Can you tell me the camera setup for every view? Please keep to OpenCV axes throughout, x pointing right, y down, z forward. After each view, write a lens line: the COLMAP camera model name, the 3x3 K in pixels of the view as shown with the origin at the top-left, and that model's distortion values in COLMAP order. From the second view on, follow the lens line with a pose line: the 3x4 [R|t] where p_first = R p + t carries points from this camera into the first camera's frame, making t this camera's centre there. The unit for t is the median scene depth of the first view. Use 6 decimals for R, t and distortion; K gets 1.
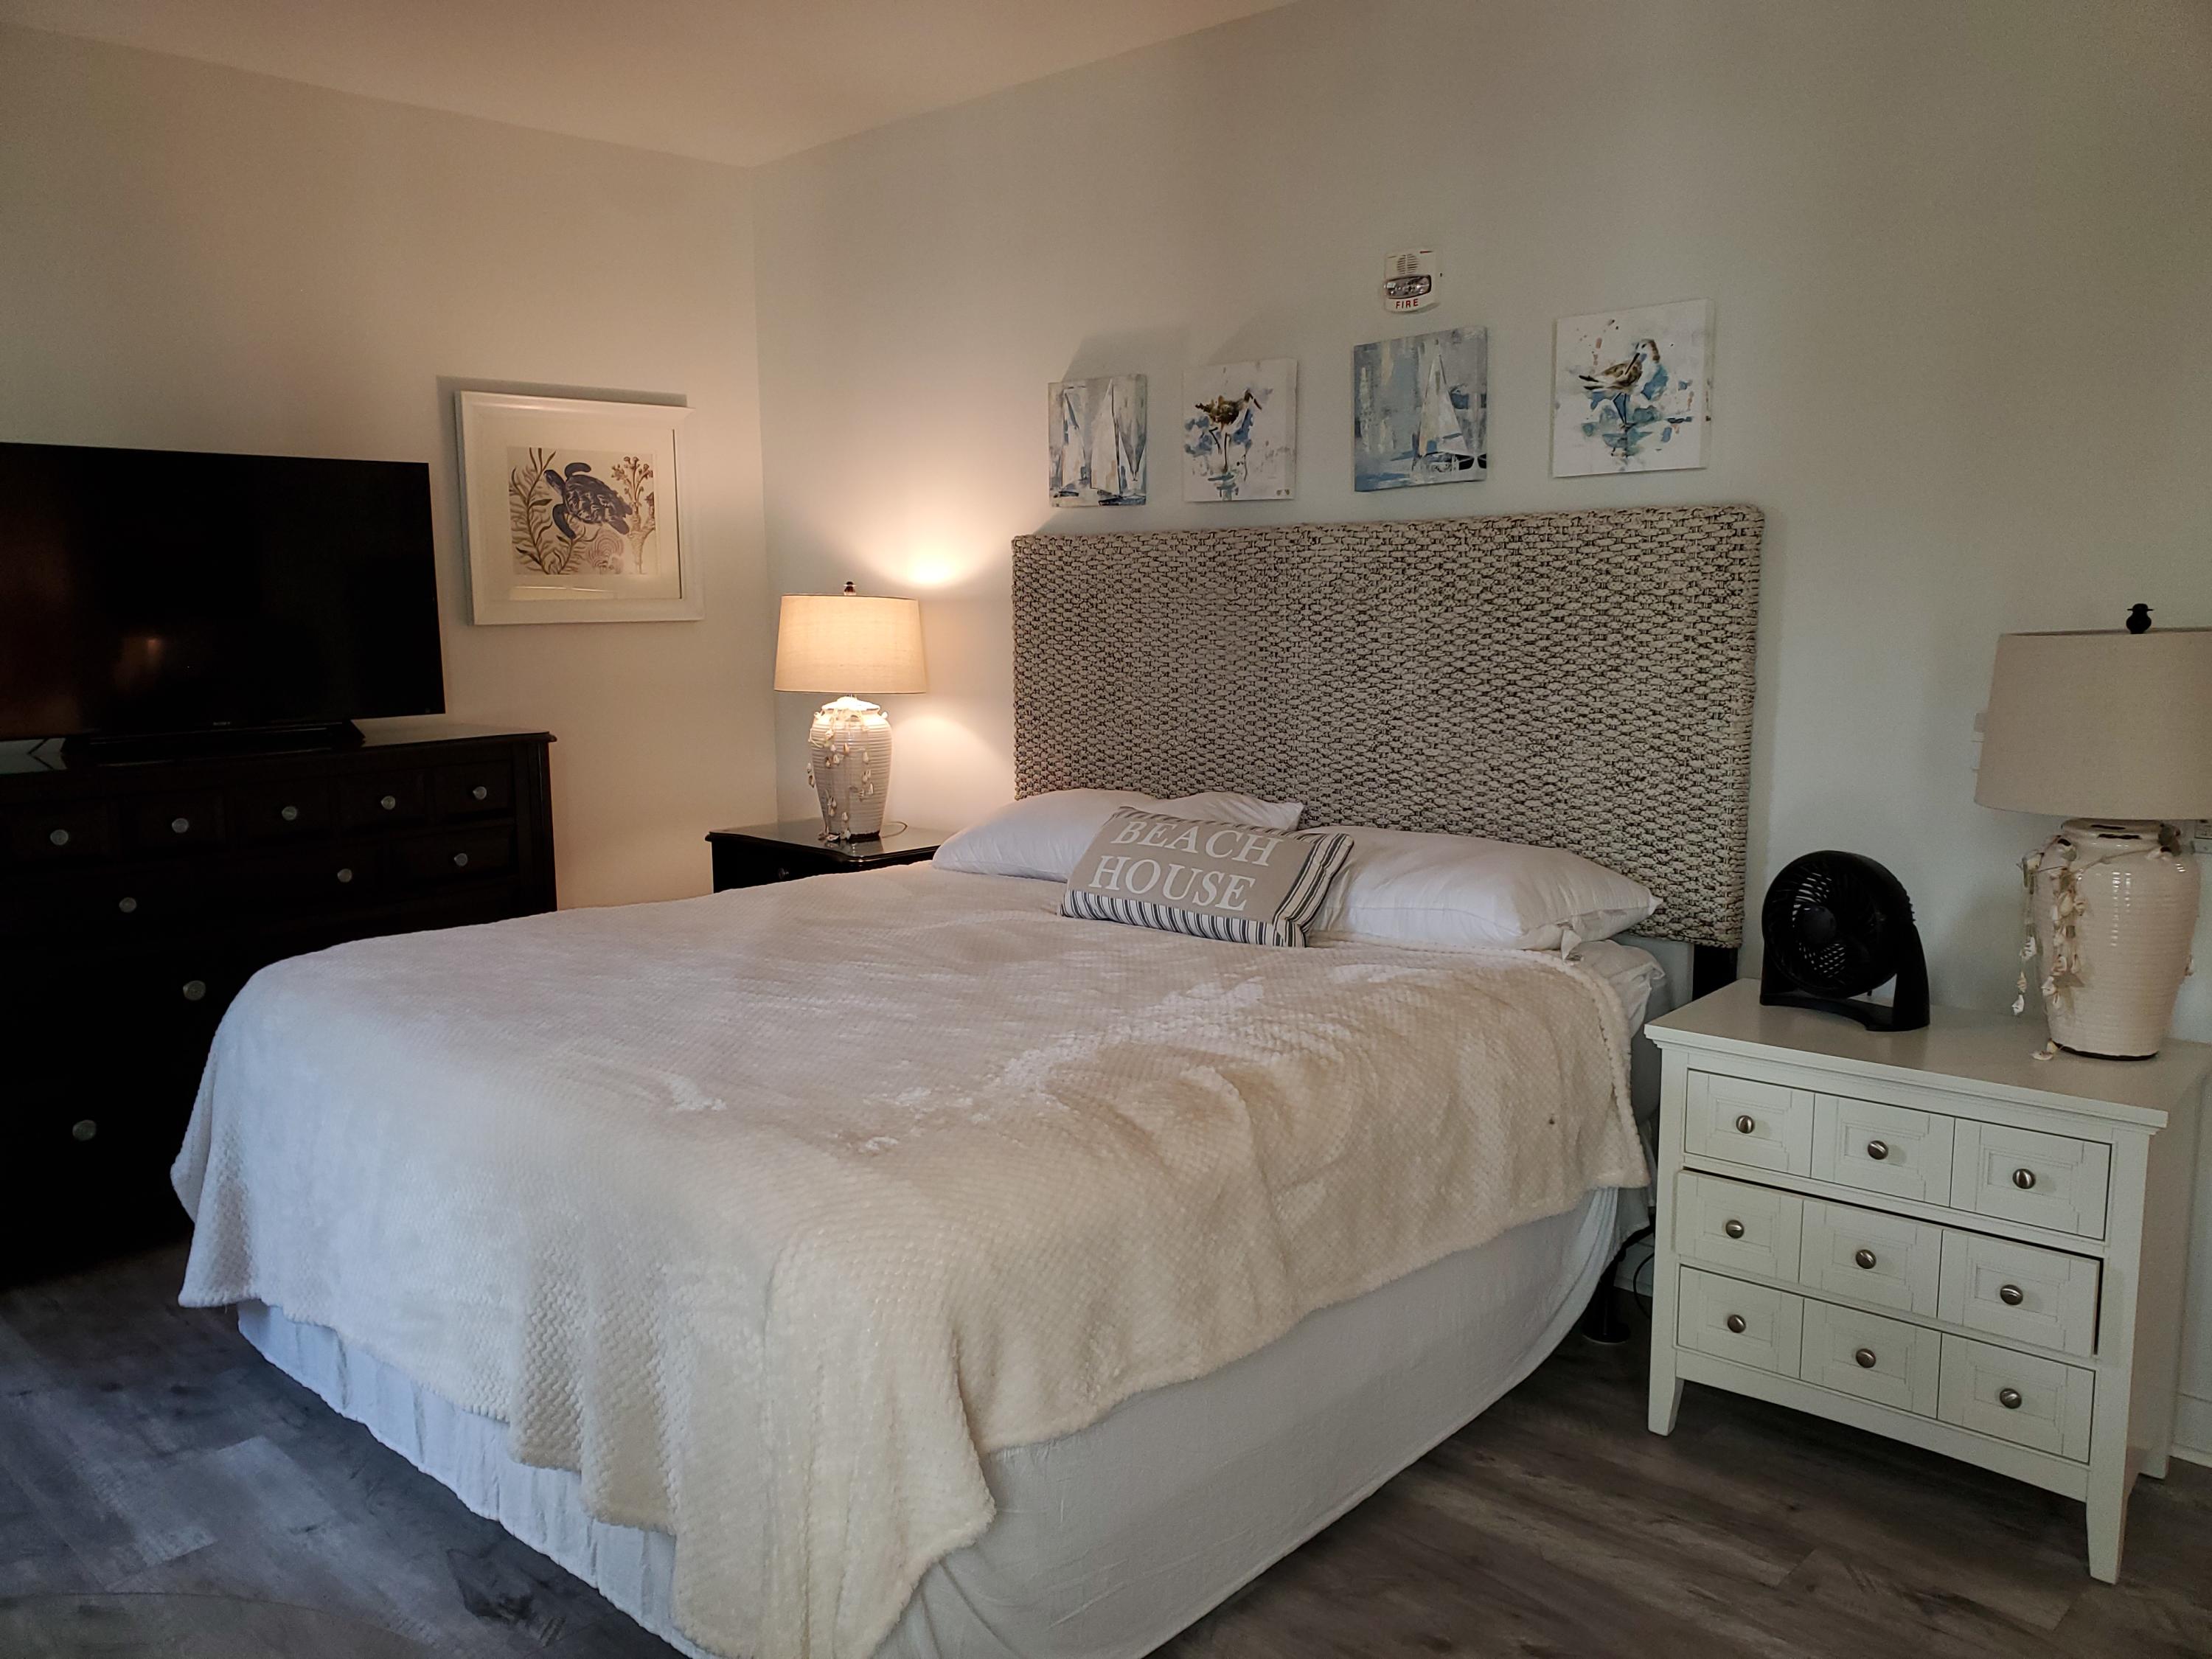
lens RADIAL K [[1710.7, 0, 1084.3], [0, 1710.7, 841.2], [0, 0, 1]] dist [0.053612, -0.052648]
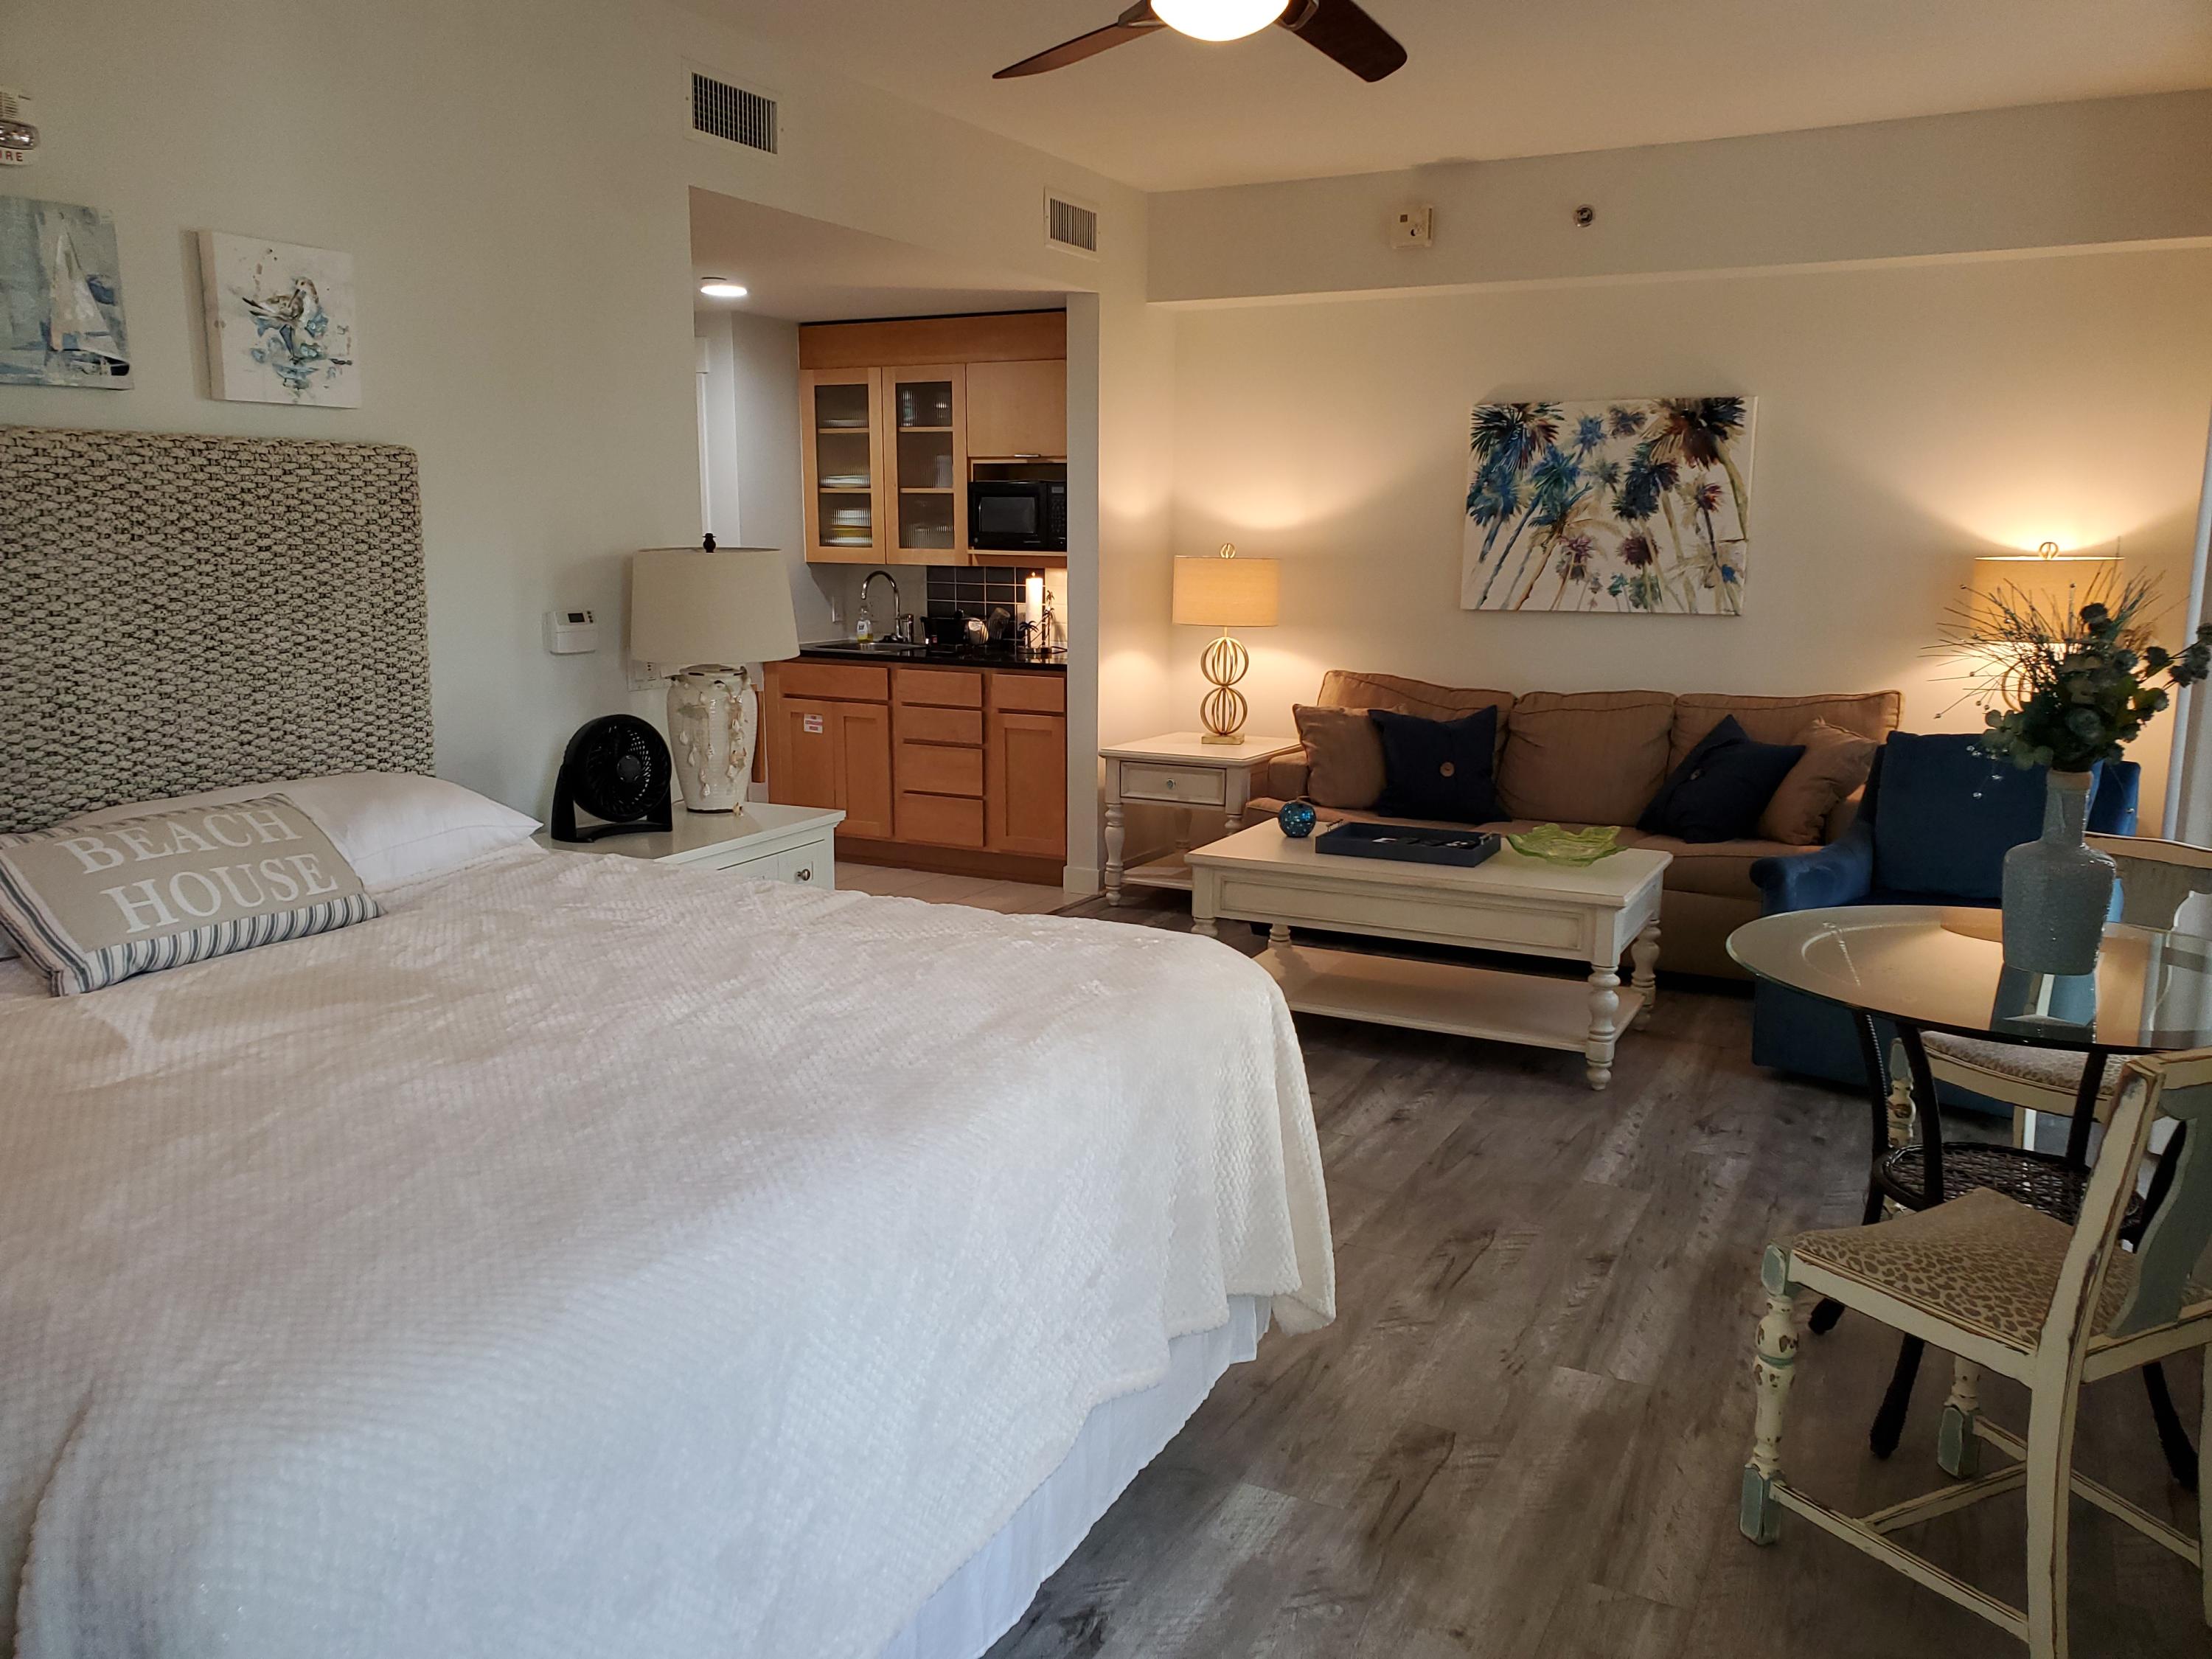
lens RADIAL K [[1710.7, 0, 1101.6], [0, 1710.7, 851.6], [0, 0, 1]] dist [0.053612, -0.052648]
pose [[-0.278707, -0.174126, 0.944459, -0.777417], [0.134693, 0.966619, 0.217959, -0.107116], [-0.950884, 0.187959, -0.245950, 0.781772]]
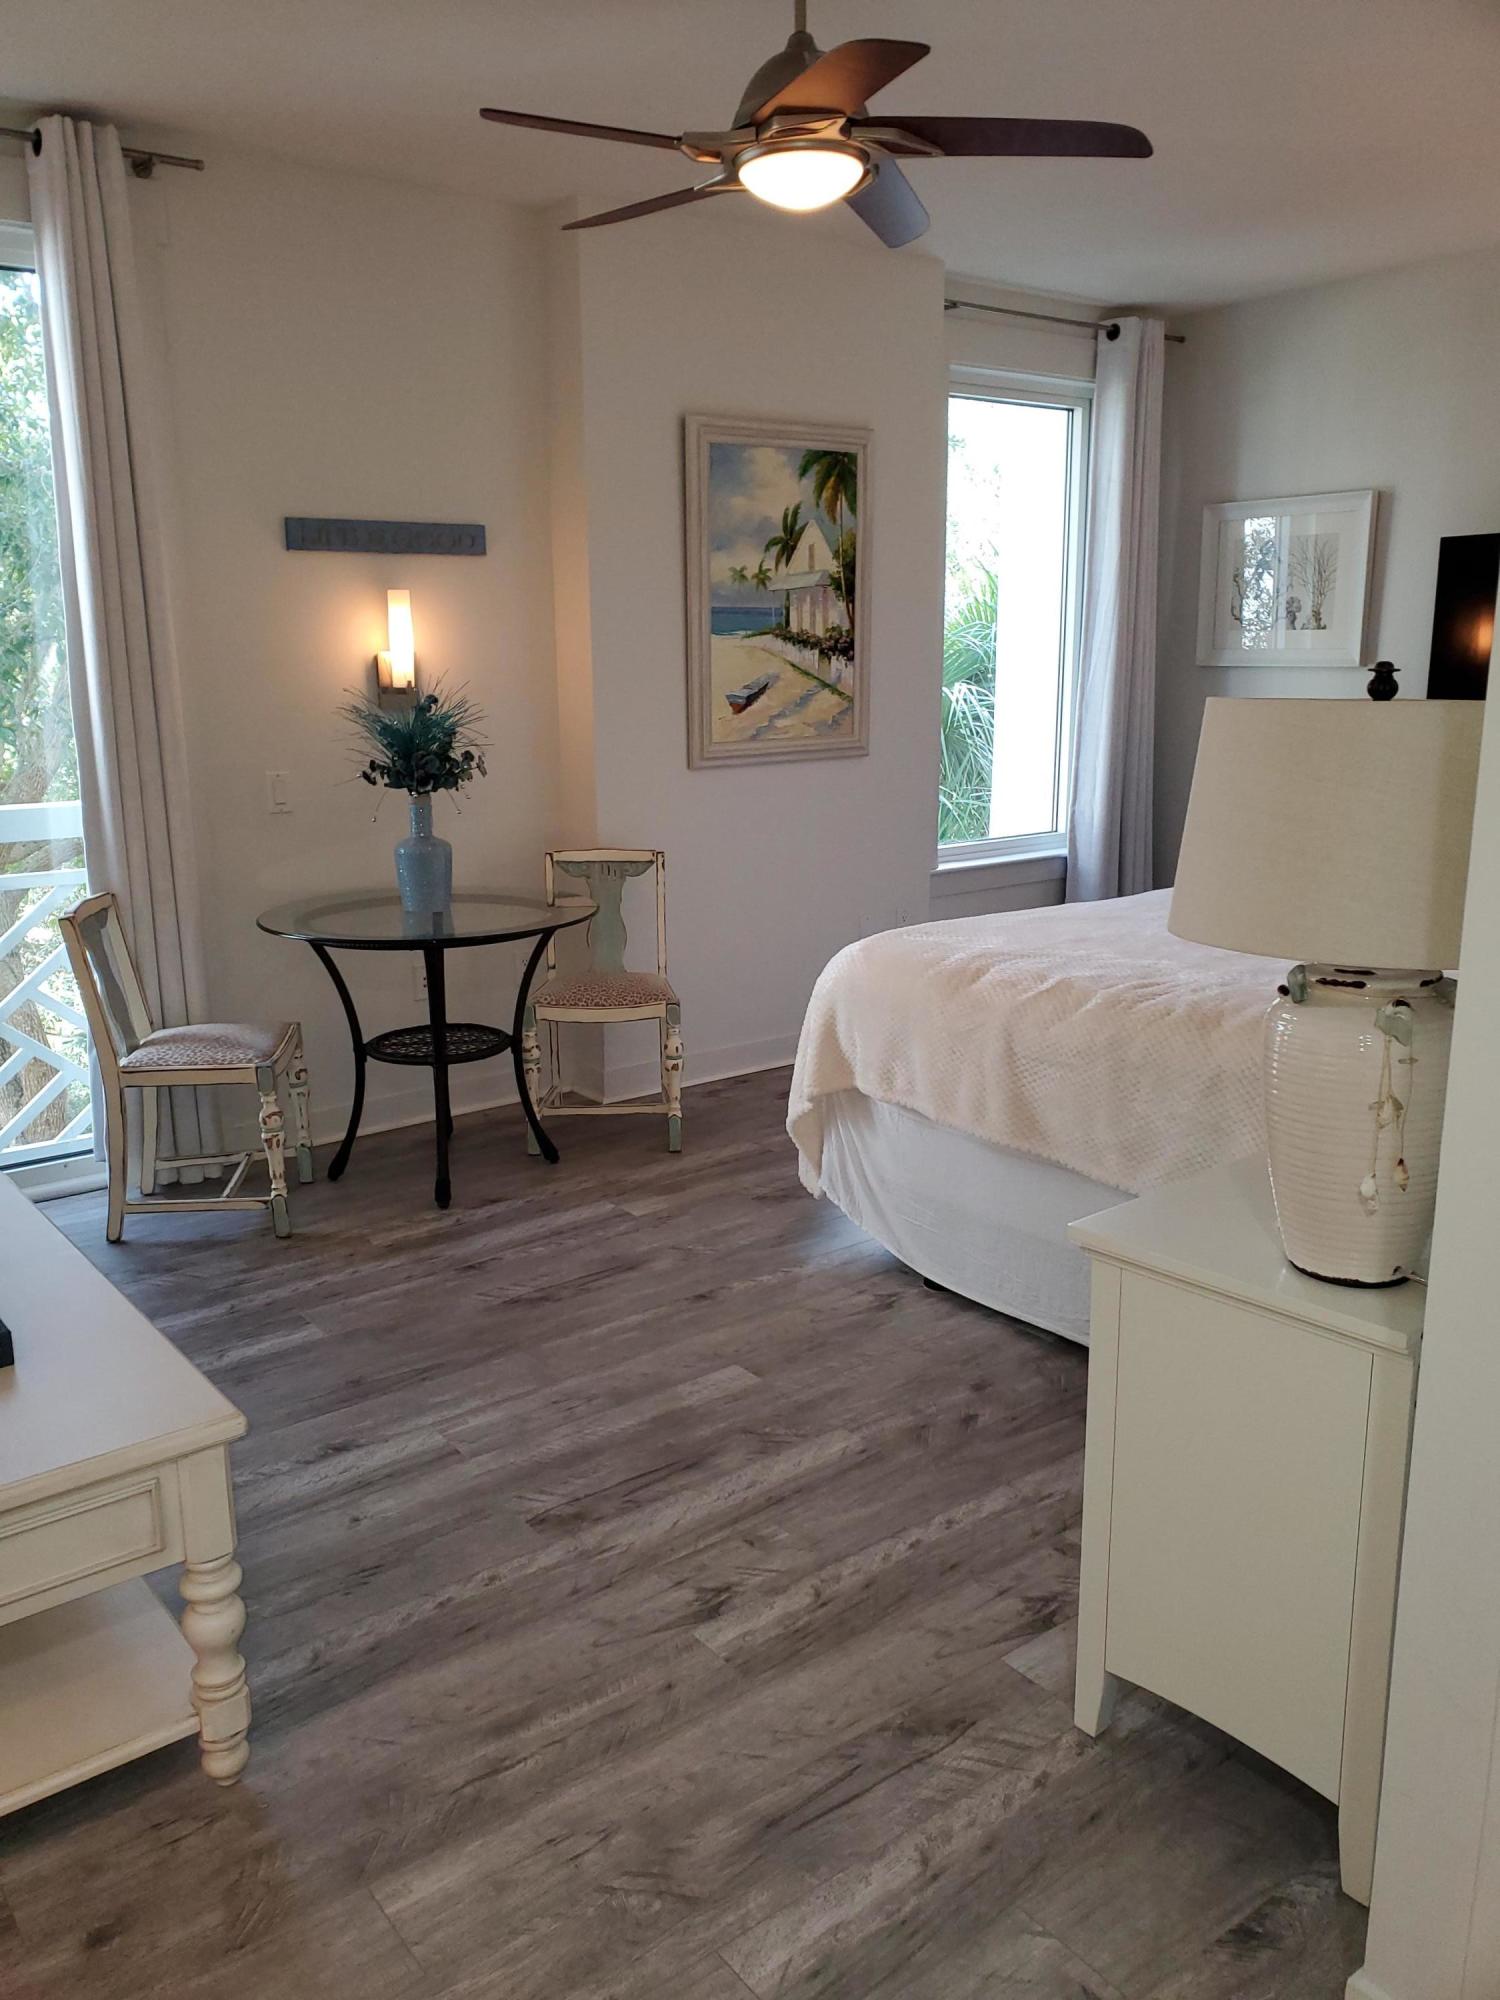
lens RADIAL K [[1546.8, 0, 718.9], [0, 1546.8, 1007.6], [0, 0, 1]] dist [0.053612, -0.052648]
pose [[-0.161214, 0.226945, -0.960472, 0.930831], [-0.129389, 0.959941, 0.248537, -0.088185], [0.978401, 0.164342, -0.125392, 0.588949]]
